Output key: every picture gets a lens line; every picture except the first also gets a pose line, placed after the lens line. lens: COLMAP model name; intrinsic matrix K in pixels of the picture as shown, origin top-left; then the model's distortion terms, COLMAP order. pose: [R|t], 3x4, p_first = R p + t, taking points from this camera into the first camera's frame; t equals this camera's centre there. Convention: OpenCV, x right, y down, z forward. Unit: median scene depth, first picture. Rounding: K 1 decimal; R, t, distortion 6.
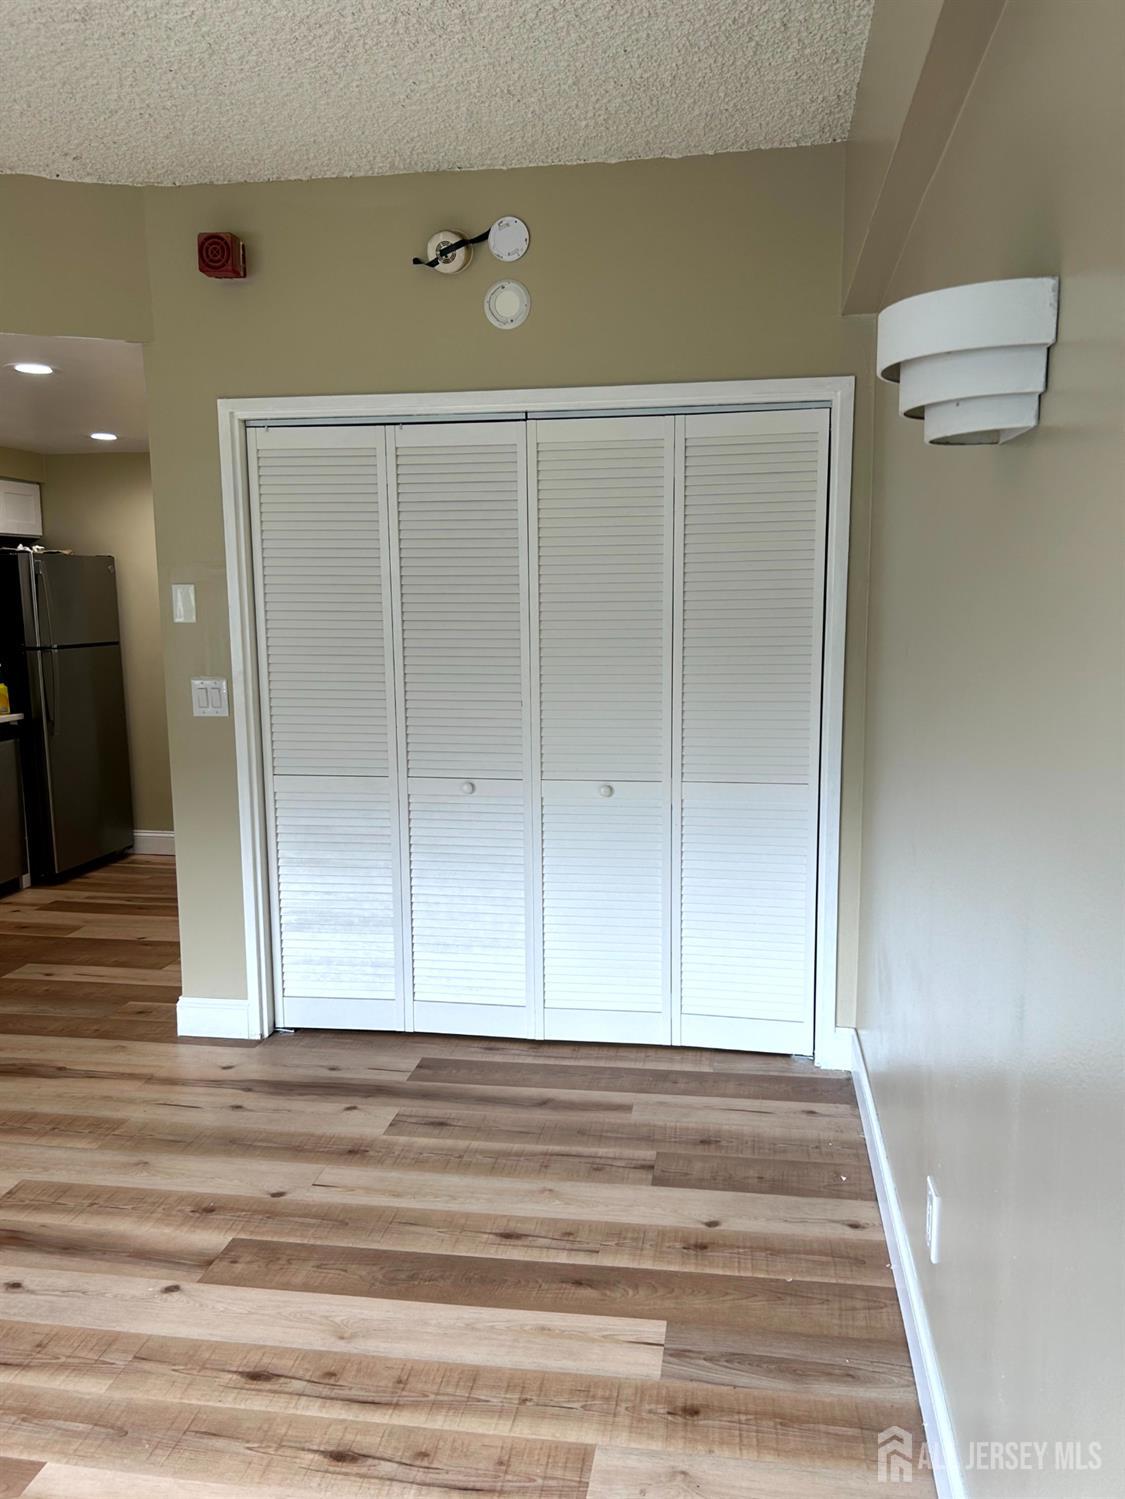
lens RADIAL K [[1129.6, 0, 572.7], [0, 1129.6, 762.0], [0, 0, 1]] dist [0.054547, -0.057569]
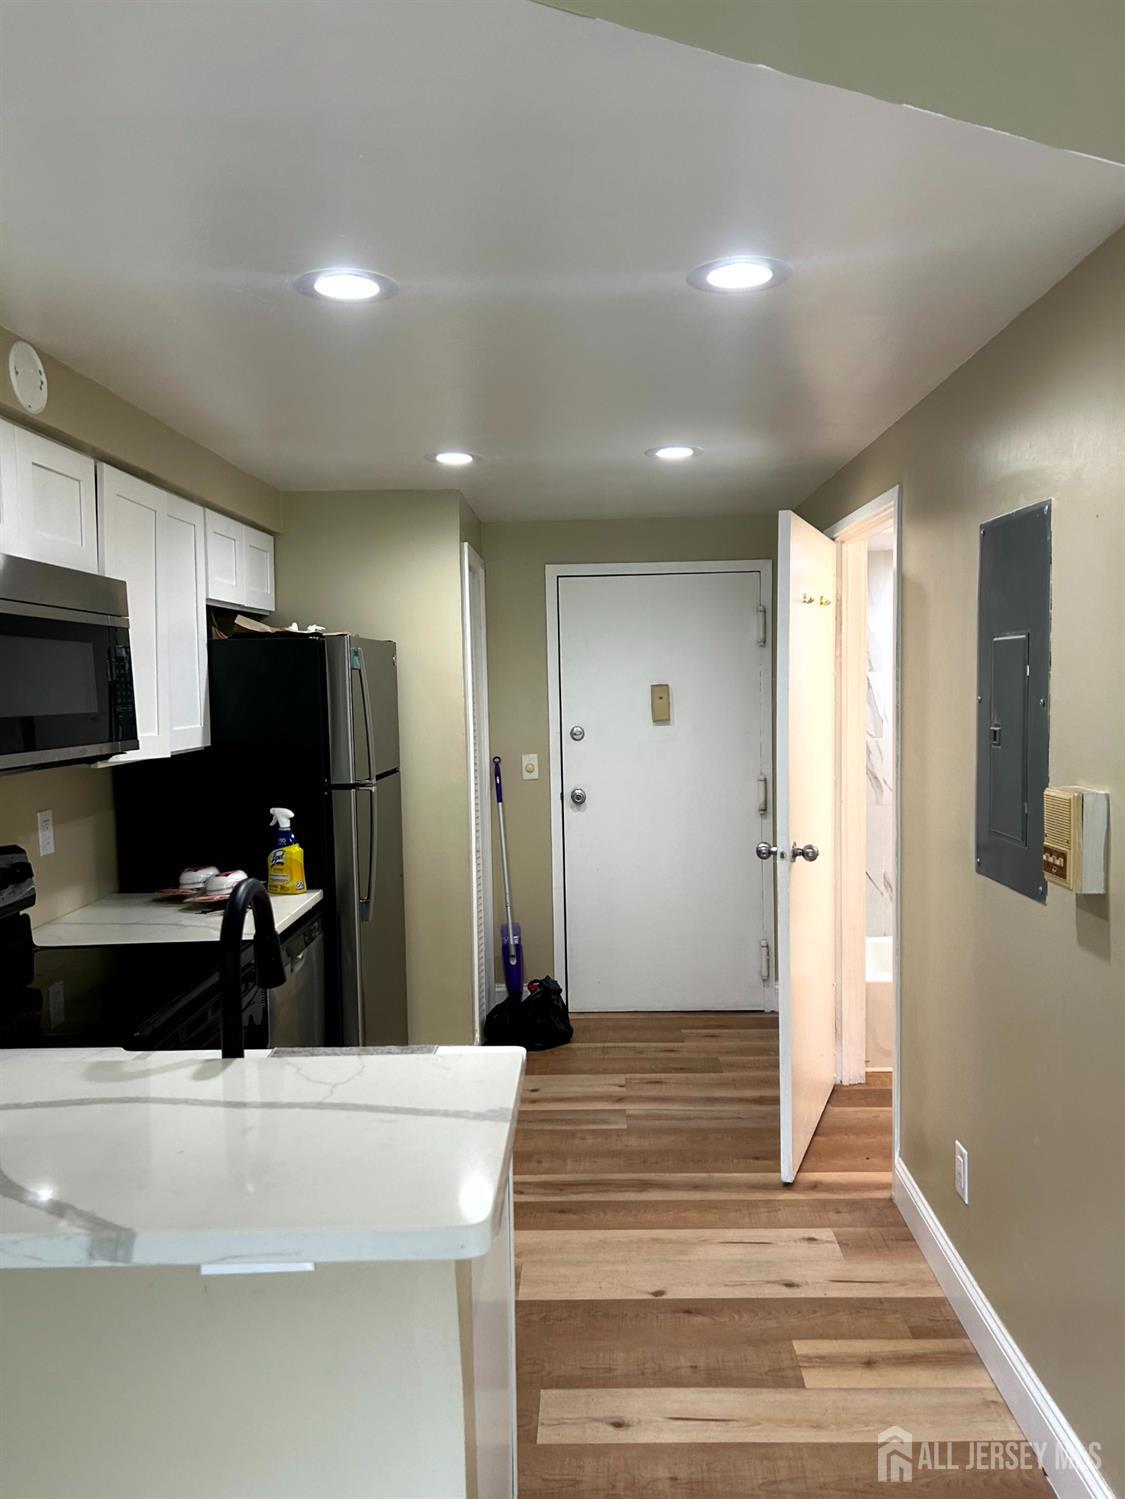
lens RADIAL K [[1129.6, 0, 568.5], [0, 1129.6, 755.2], [0, 0, 1]] dist [0.054547, -0.057569]
pose [[0.989828, -0.019654, 0.140902, -0.736593], [0.030859, 0.996492, -0.077789, -0.107426], [-0.138879, 0.081346, 0.986963, 0.614046]]
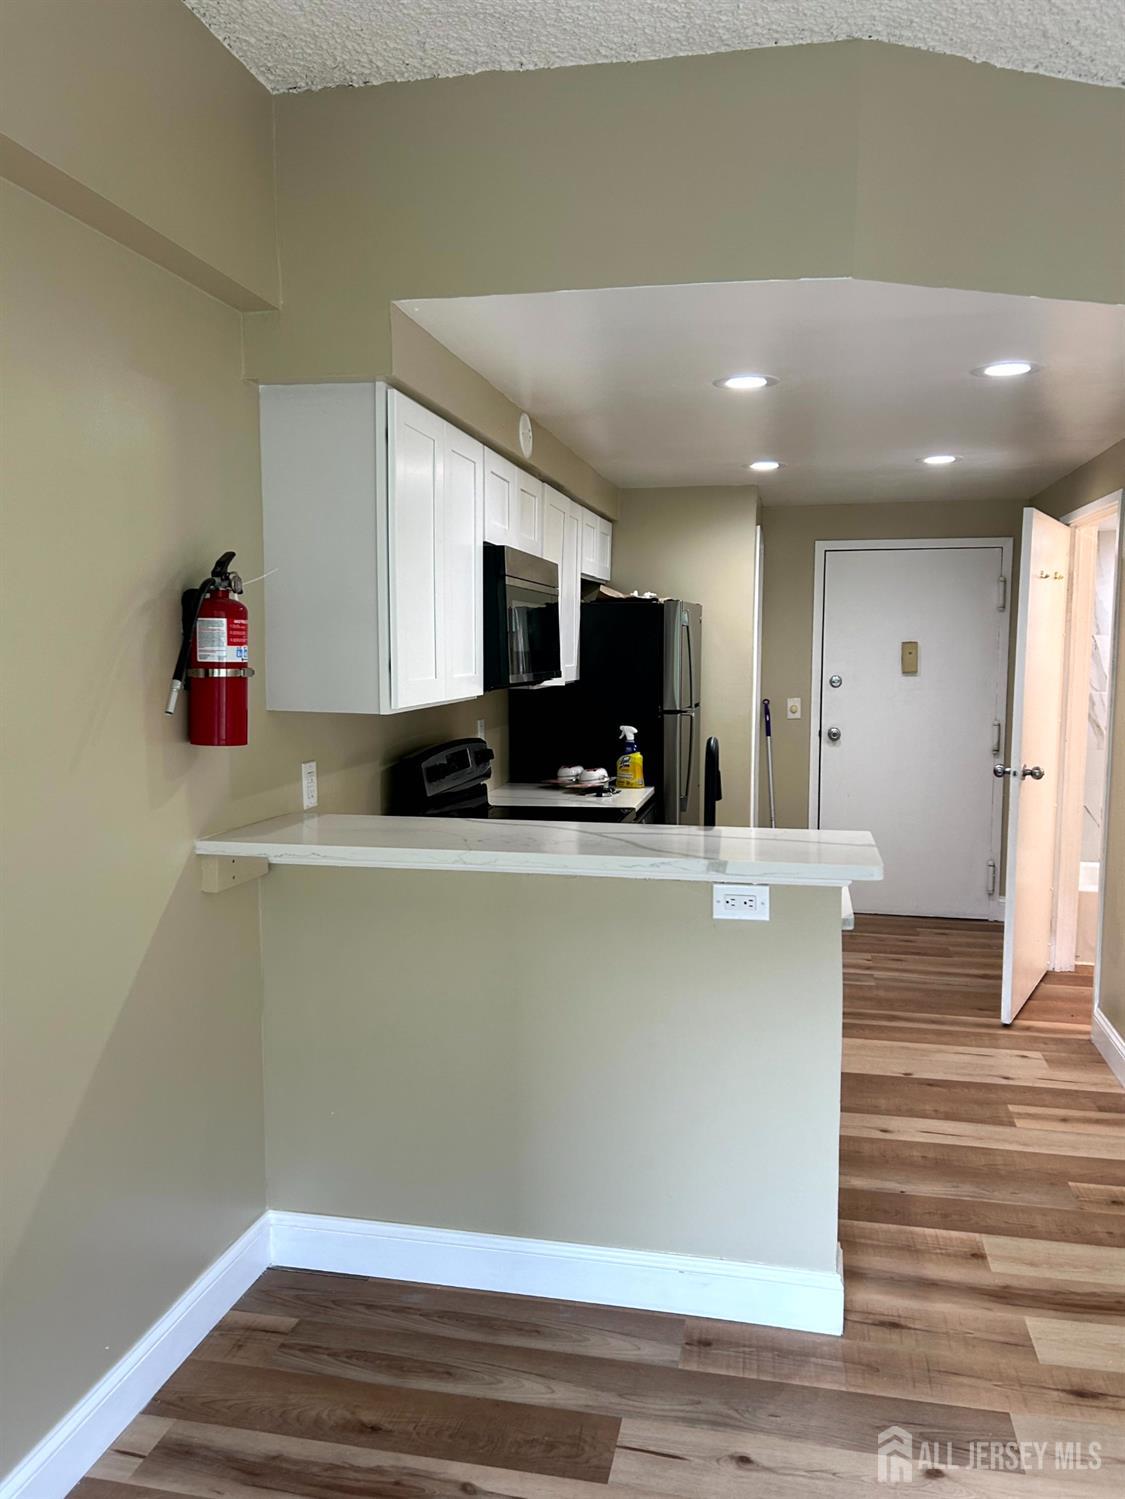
lens RADIAL K [[1129.6, 0, 573.0], [0, 1129.6, 754.6], [0, 0, 1]] dist [0.054547, -0.057569]
pose [[0.999279, 0.013274, -0.035581, -0.870420], [-0.014864, 0.998886, -0.044791, -0.047030], [0.034947, 0.045288, 0.998363, 0.258718]]
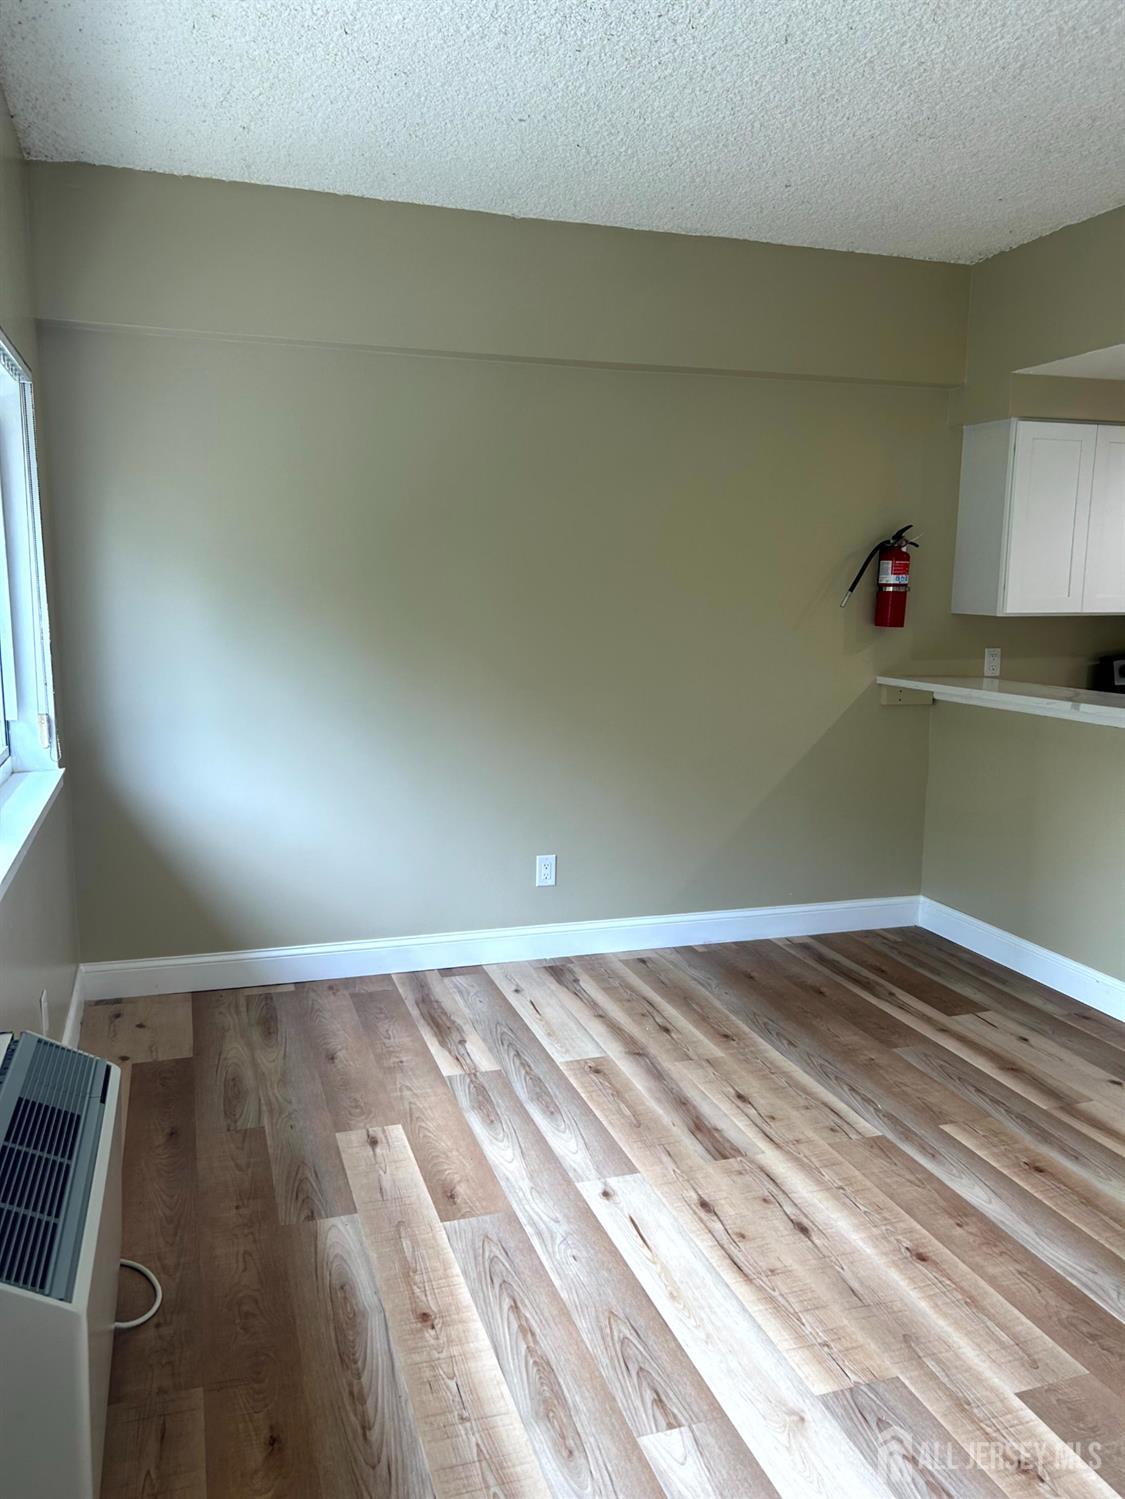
lens RADIAL K [[1129.6, 0, 554.6], [0, 1129.6, 762.2], [0, 0, 1]] dist [0.054547, -0.057569]
pose [[0.460559, 0.150048, -0.874855, -0.075726], [-0.139207, 0.985622, 0.095762, 0.004712], [0.876645, 0.077682, 0.474825, -0.035283]]
